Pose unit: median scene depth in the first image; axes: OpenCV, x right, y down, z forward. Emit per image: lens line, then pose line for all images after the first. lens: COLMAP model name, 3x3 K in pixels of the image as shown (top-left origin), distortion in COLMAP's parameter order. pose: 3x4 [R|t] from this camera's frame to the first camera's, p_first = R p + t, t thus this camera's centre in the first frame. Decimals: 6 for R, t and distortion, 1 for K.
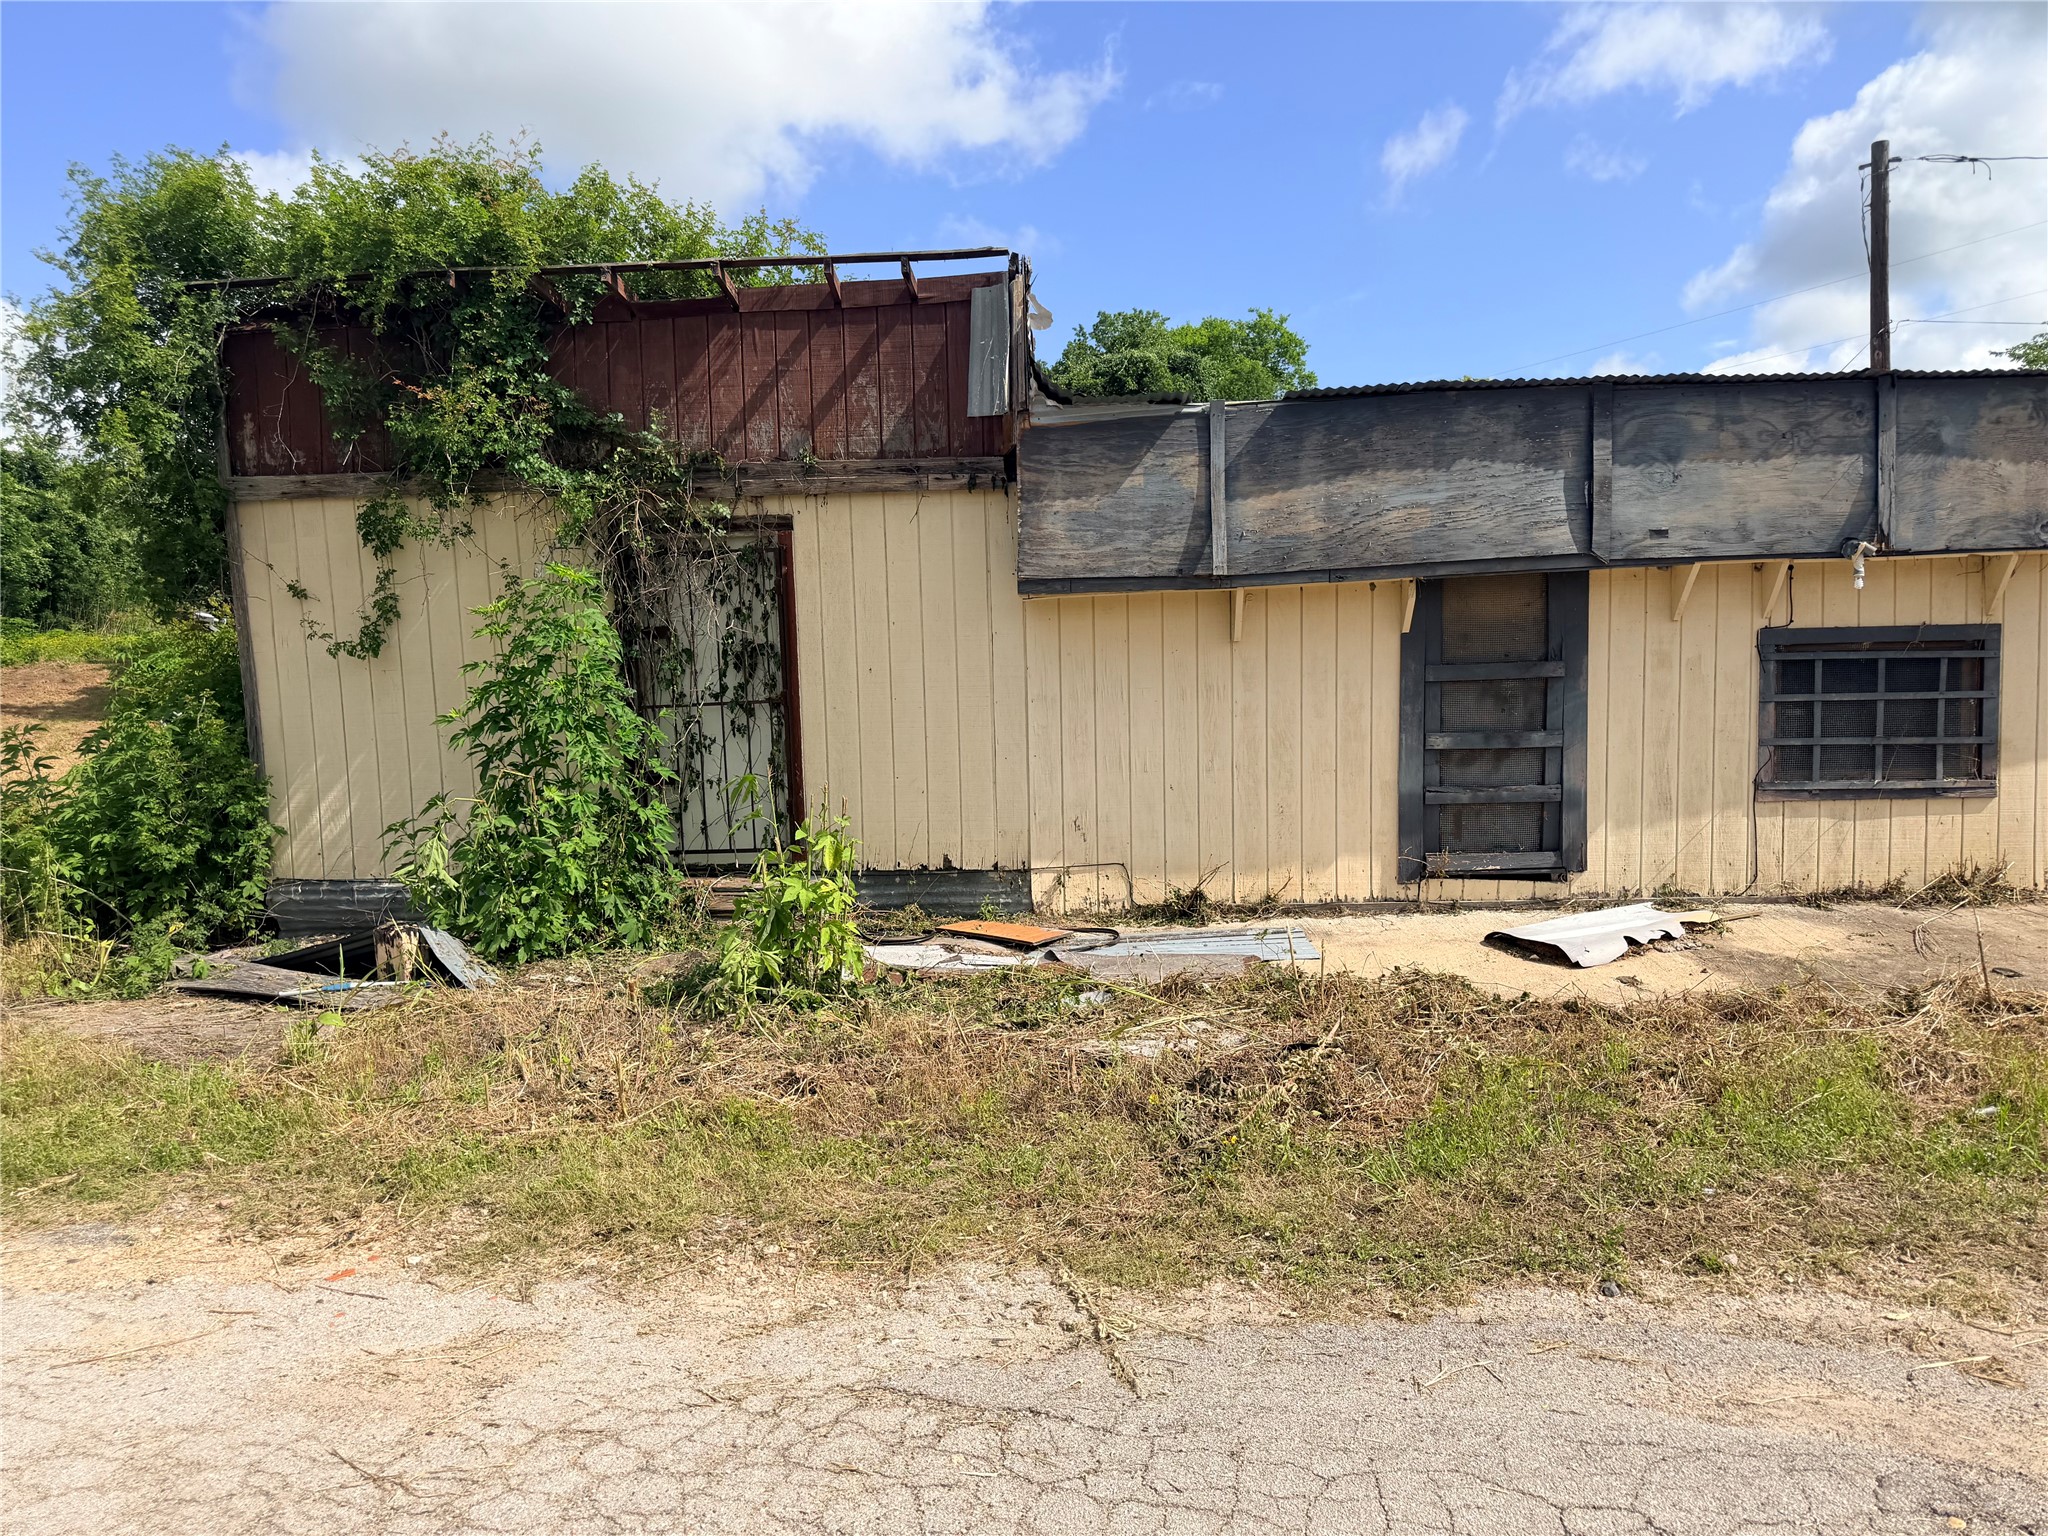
lens RADIAL K [[1427.0, 0, 1017.1], [0, 1427.0, 776.9], [0, 0, 1]] dist [0.030325, -0.020655]
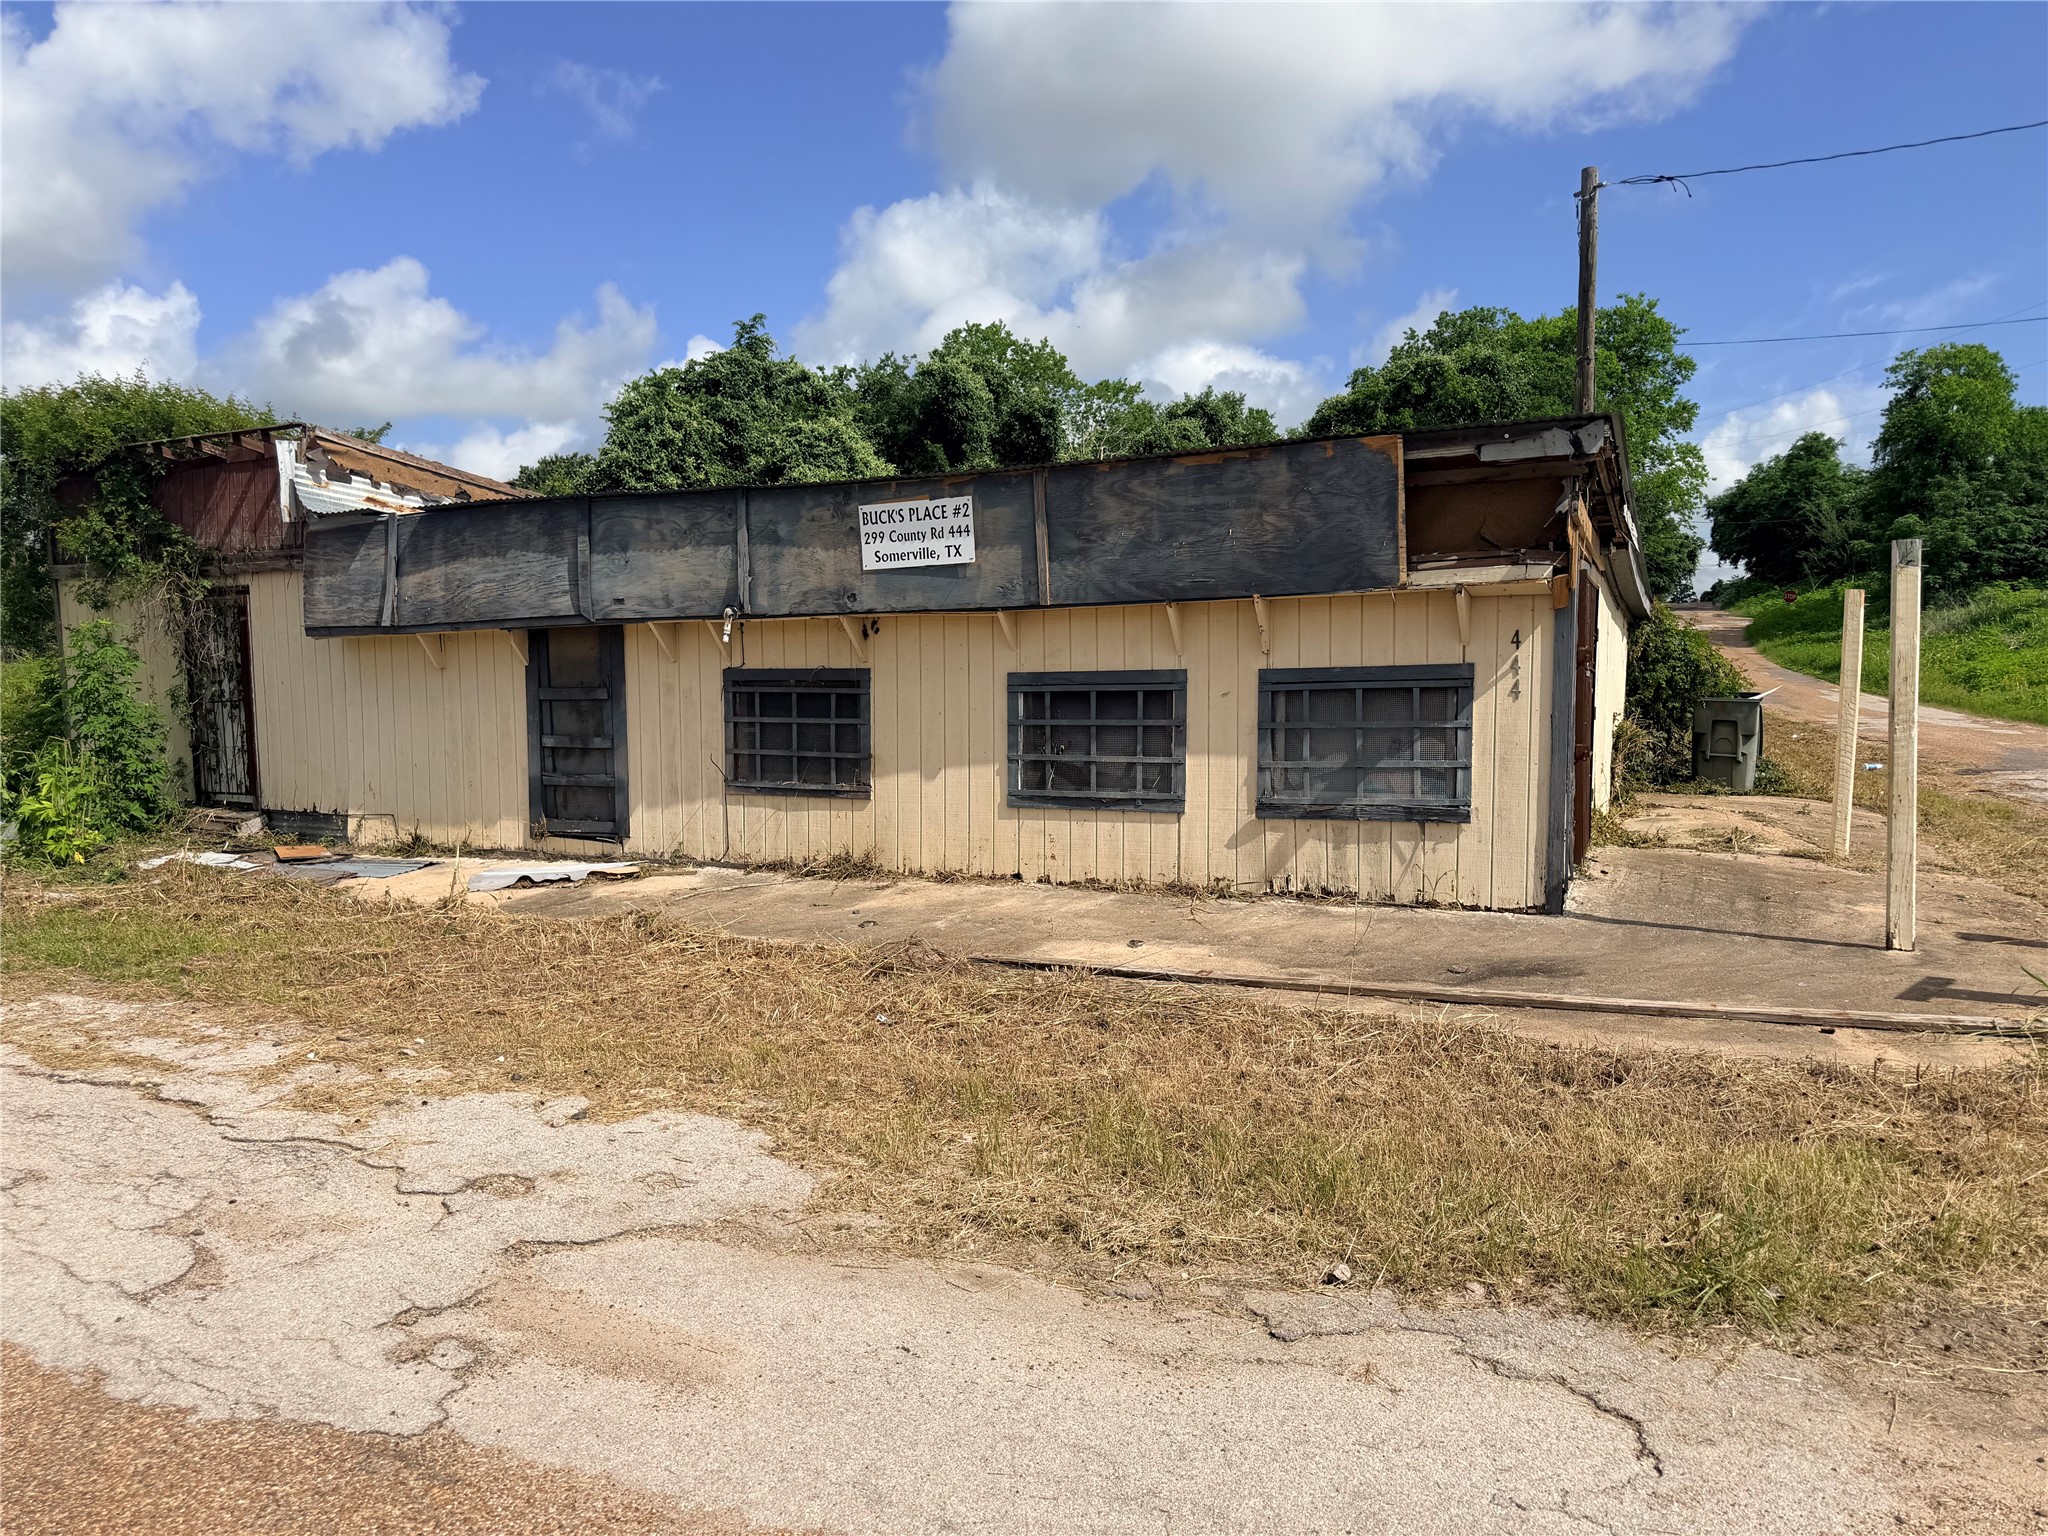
lens RADIAL K [[1427.0, 0, 1016.7], [0, 1427.0, 767.6], [0, 0, 1]] dist [0.030325, -0.020655]
pose [[0.925046, 0.044858, -0.377197, 1.295362], [-0.046084, 0.998921, 0.005778, -0.028868], [0.377049, 0.012038, 0.926115, -0.160501]]
